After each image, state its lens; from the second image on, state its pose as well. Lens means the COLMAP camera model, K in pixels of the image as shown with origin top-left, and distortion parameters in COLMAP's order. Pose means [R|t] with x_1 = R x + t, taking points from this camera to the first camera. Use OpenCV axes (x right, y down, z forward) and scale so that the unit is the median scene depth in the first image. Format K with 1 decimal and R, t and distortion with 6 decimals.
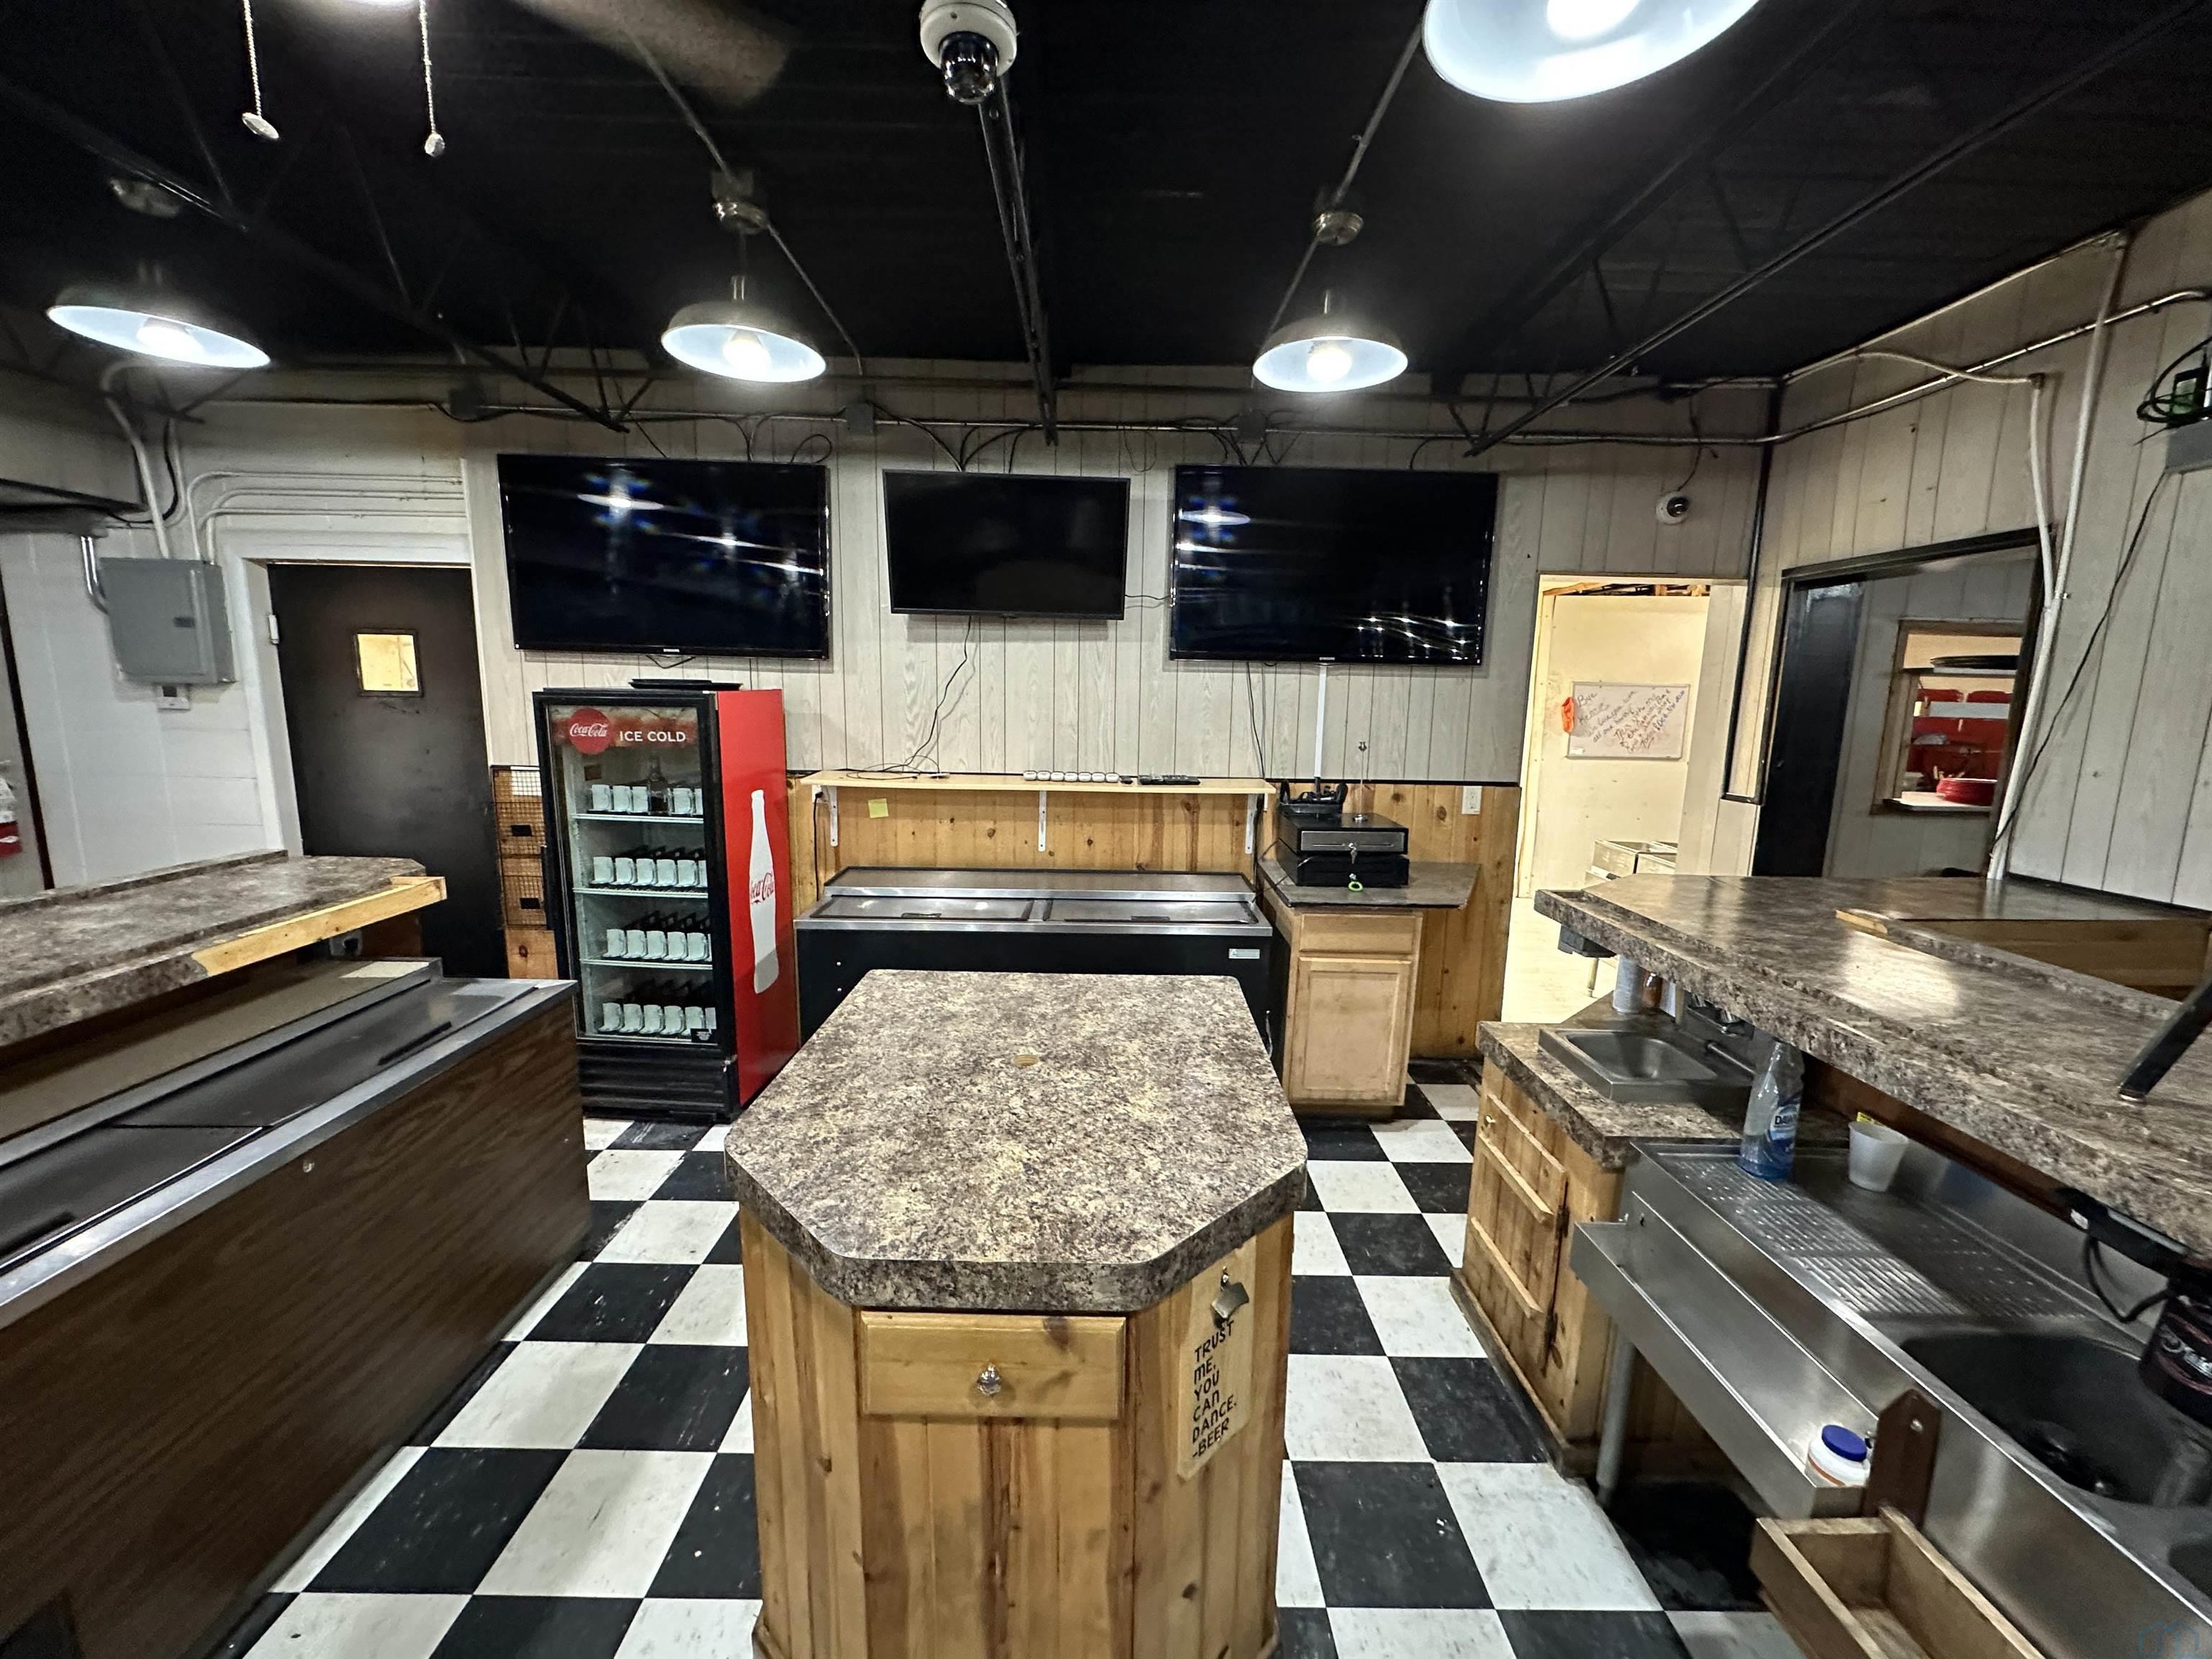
lens RADIAL K [[884.3, 0, 1102.4], [0, 884.3, 832.6], [0, 0, 1]] dist [-0.002302, -0.000126]
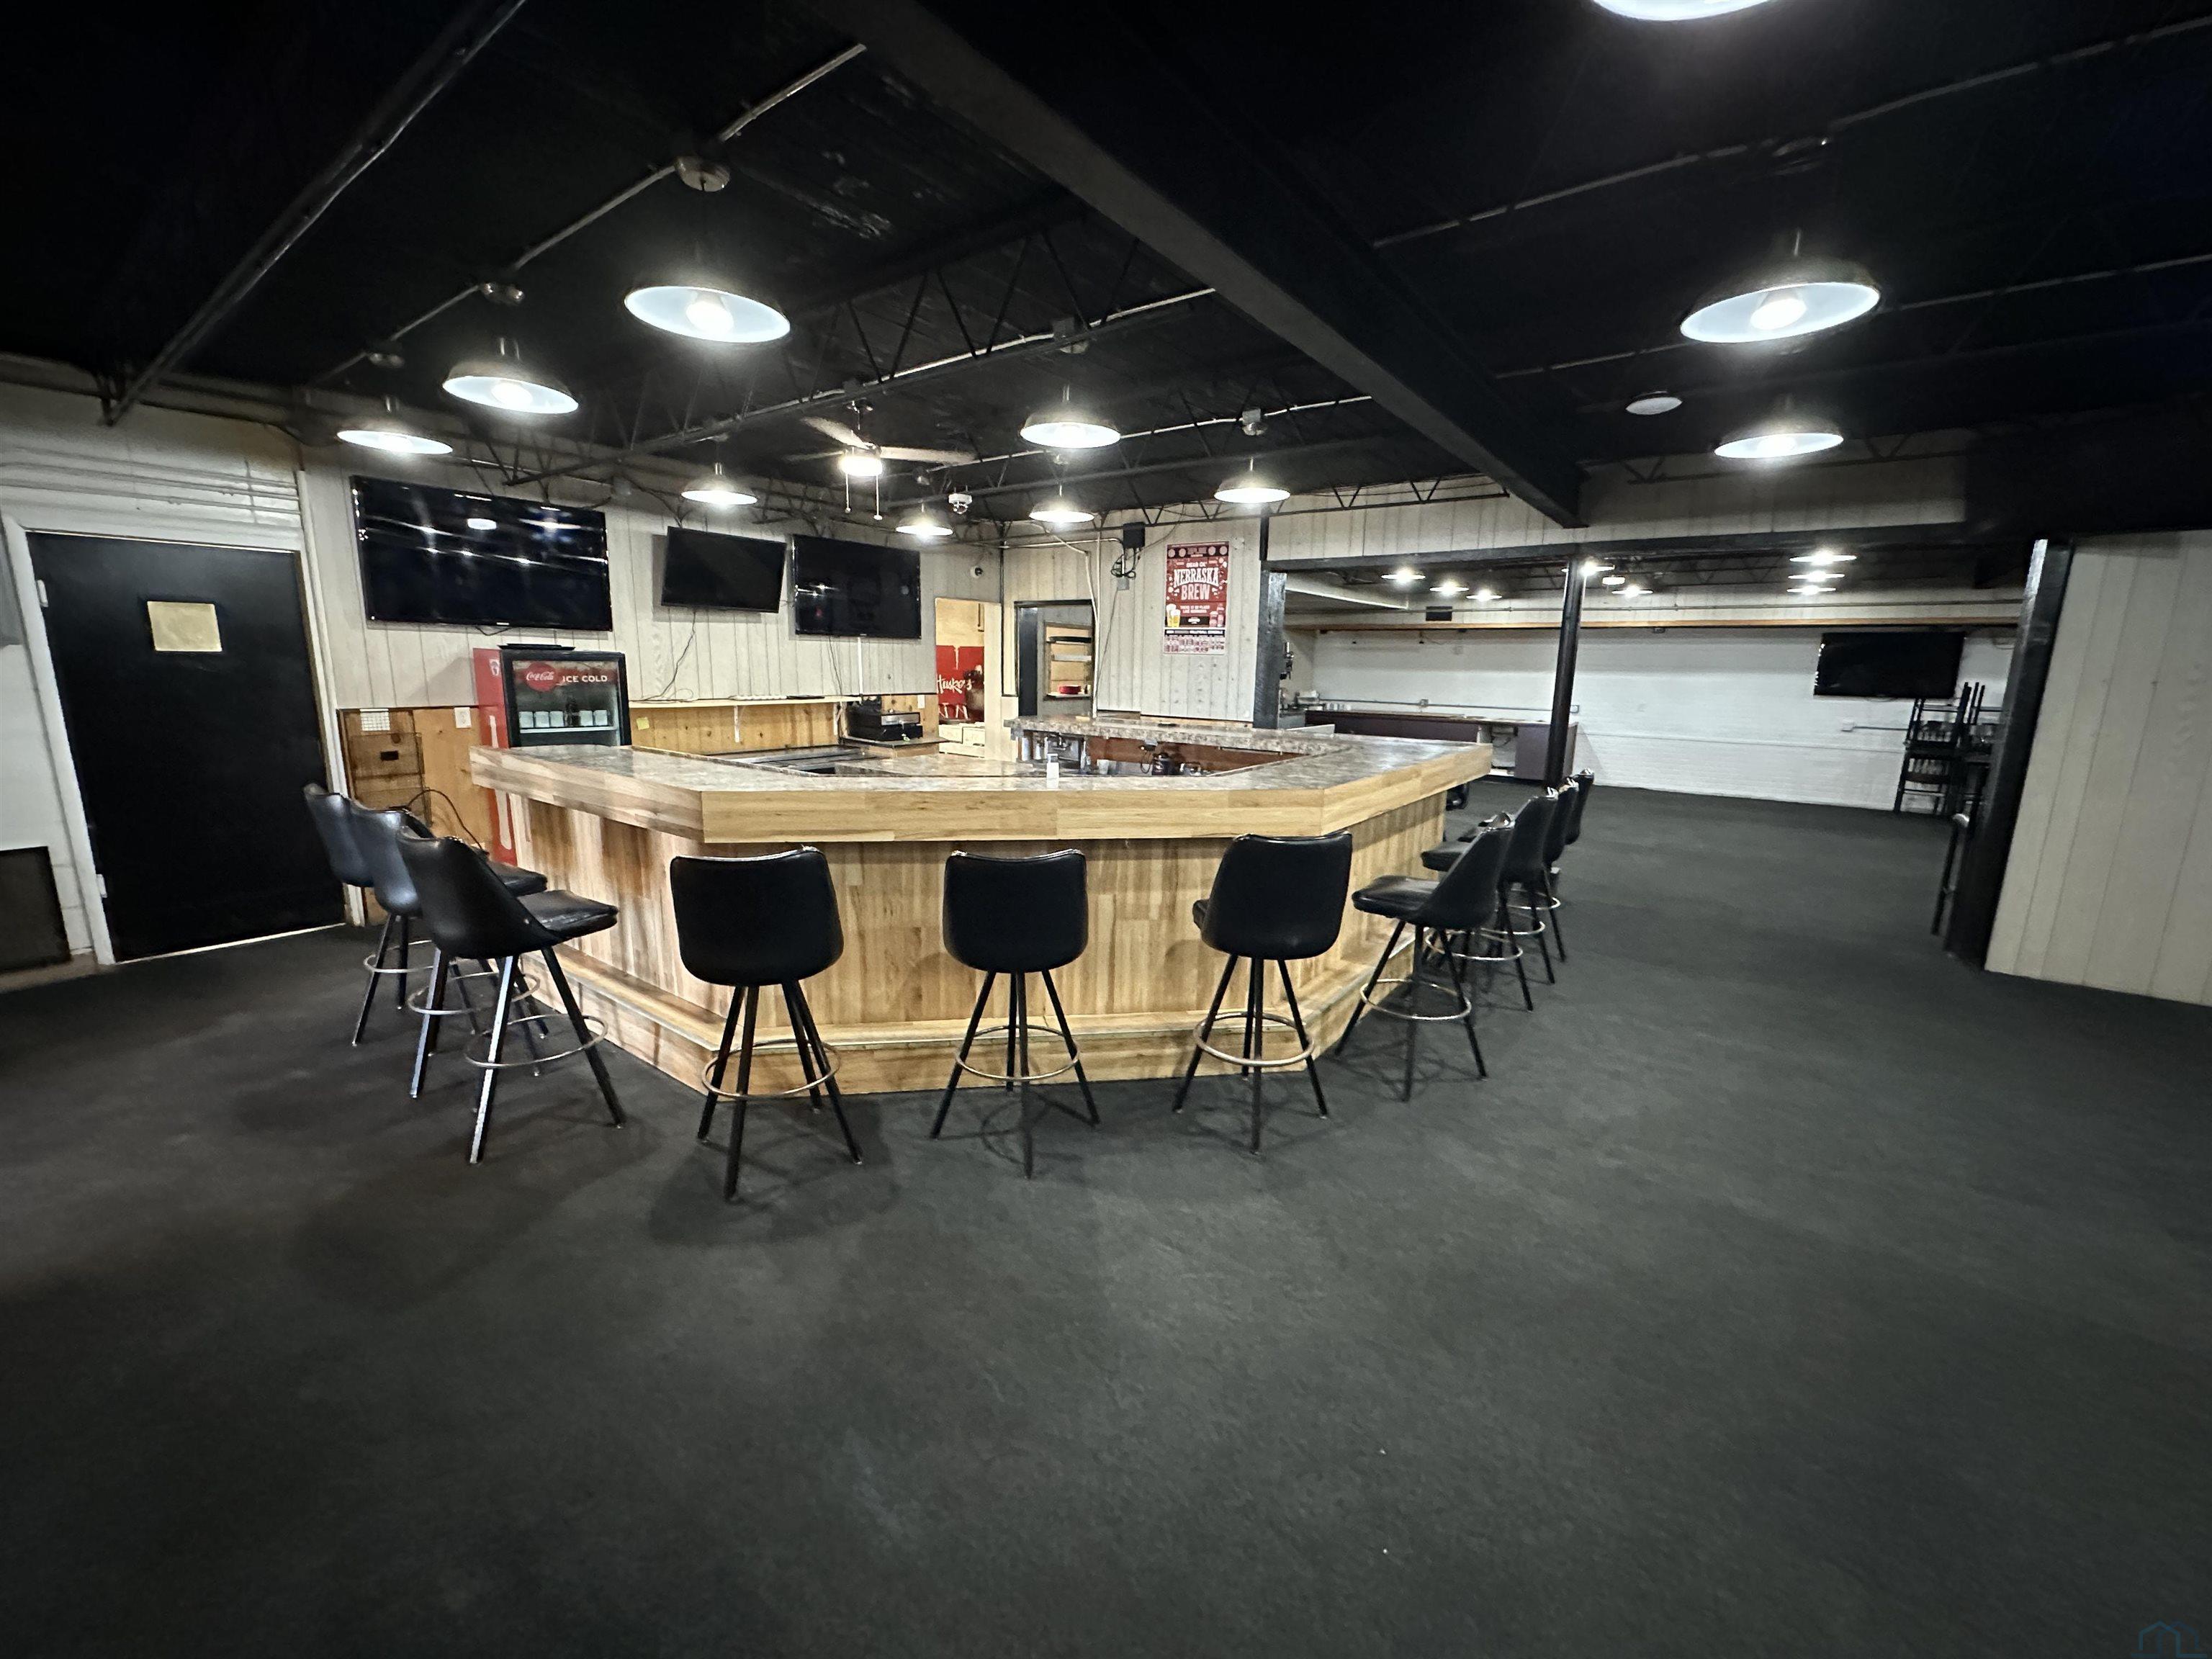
lens RADIAL K [[884.3, 0, 1106.4], [0, 884.3, 827.1], [0, 0, 1]] dist [-0.002302, -0.000126]
pose [[0.607389, -0.157562, 0.778622, -1.061809], [0.123030, 0.986965, 0.103749, 0.100392], [-0.784820, 0.032778, 0.618857, -0.693421]]
